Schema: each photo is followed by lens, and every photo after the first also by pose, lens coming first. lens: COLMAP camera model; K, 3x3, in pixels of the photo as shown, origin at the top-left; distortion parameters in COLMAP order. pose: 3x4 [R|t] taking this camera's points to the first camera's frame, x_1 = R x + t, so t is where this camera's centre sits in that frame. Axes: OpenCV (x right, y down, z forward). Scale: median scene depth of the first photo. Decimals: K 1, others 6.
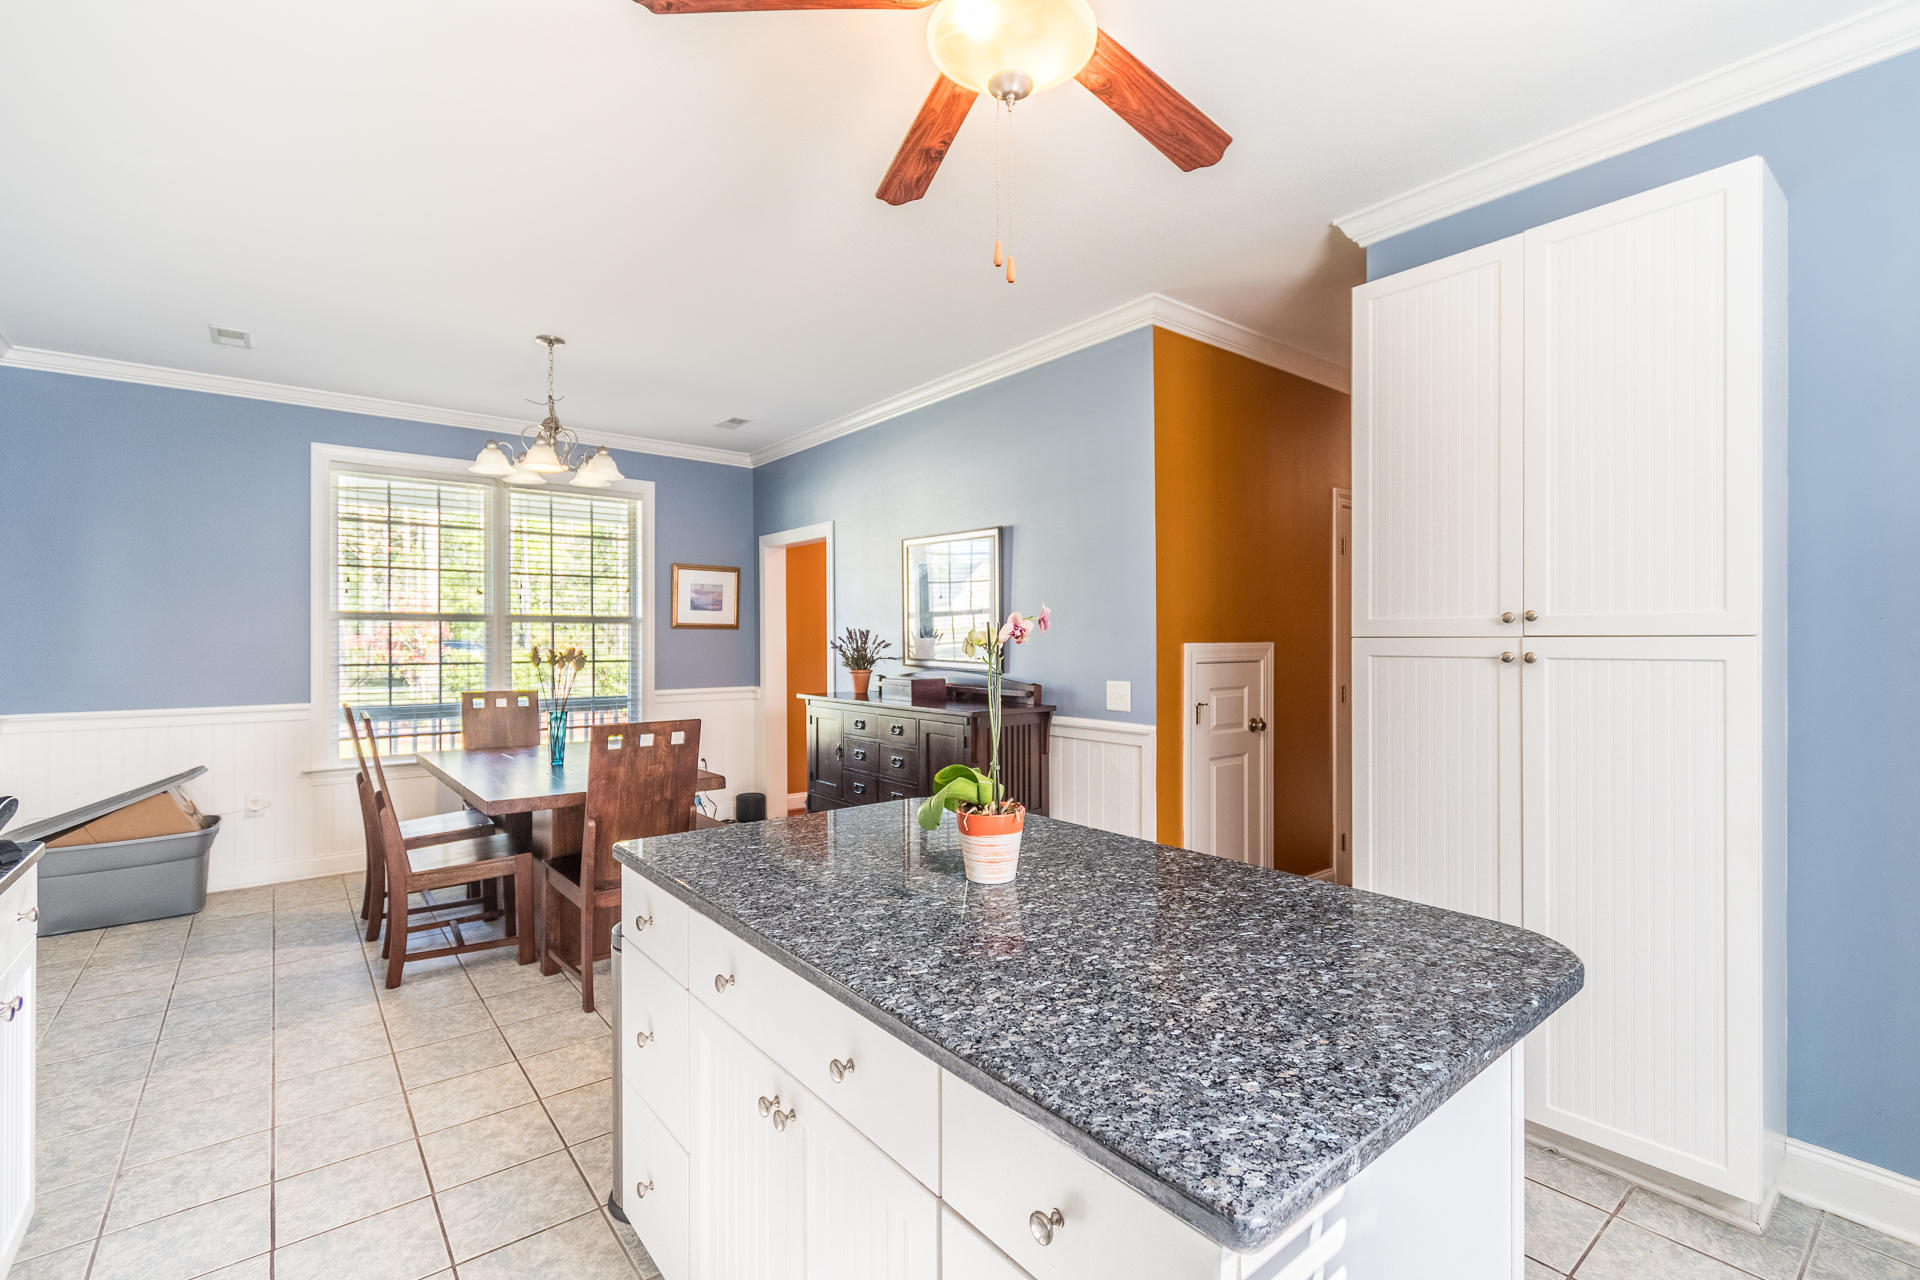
lens RADIAL K [[861.9, 0, 960.0], [0, 861.9, 640.0], [0, 0, 1]] dist [0.011447, -0.000149]
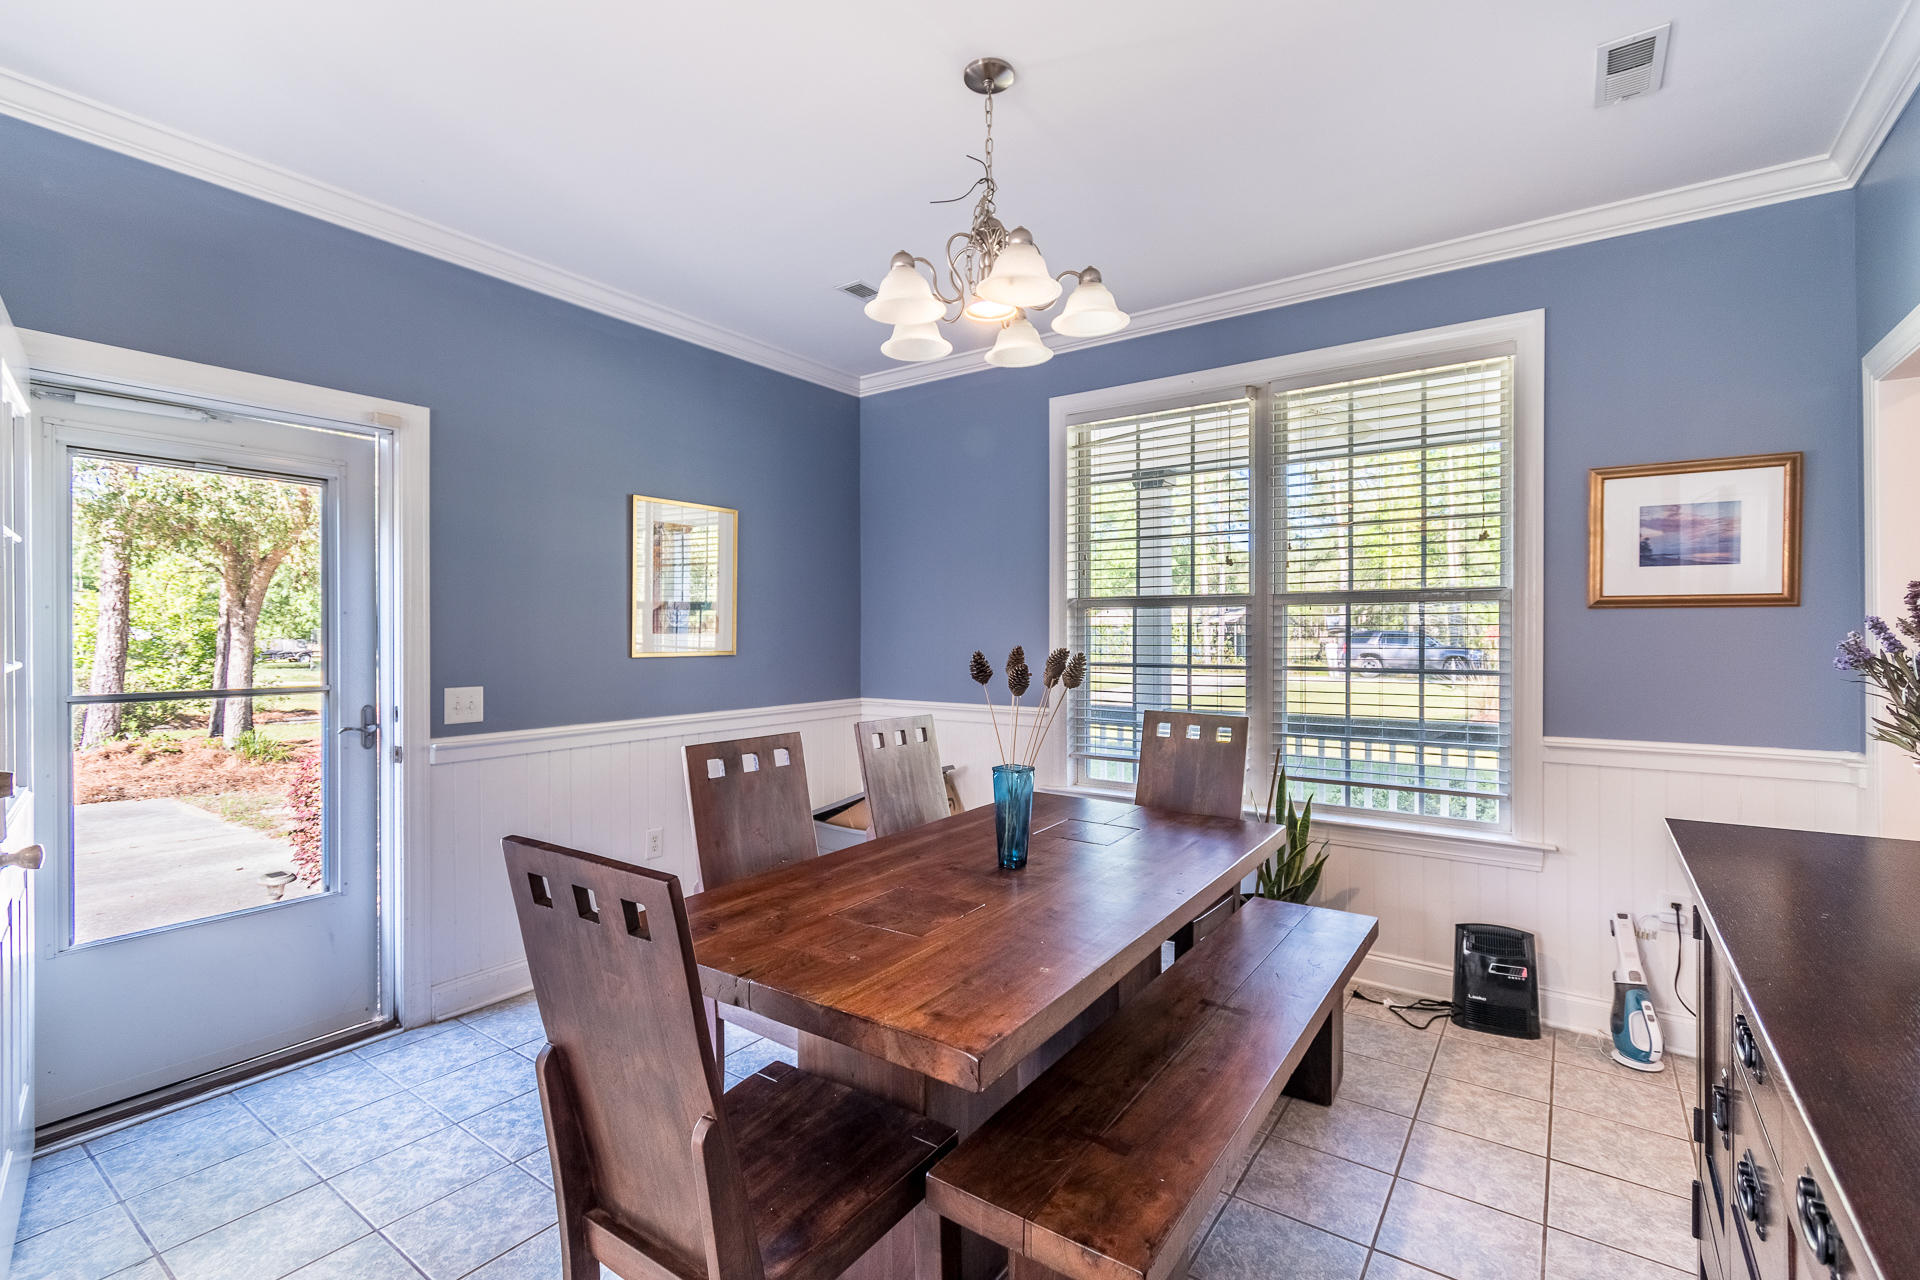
lens RADIAL K [[873.8, 0, 938.2], [0, 873.8, 637.6], [0, 0, 1]] dist [-0.002752, -0.000304]
pose [[0.267296, 0.009031, -0.963572, 0.027728], [0.005139, 0.999929, 0.010797, -0.004333], [0.963601, -0.007838, 0.267230, 0.533103]]
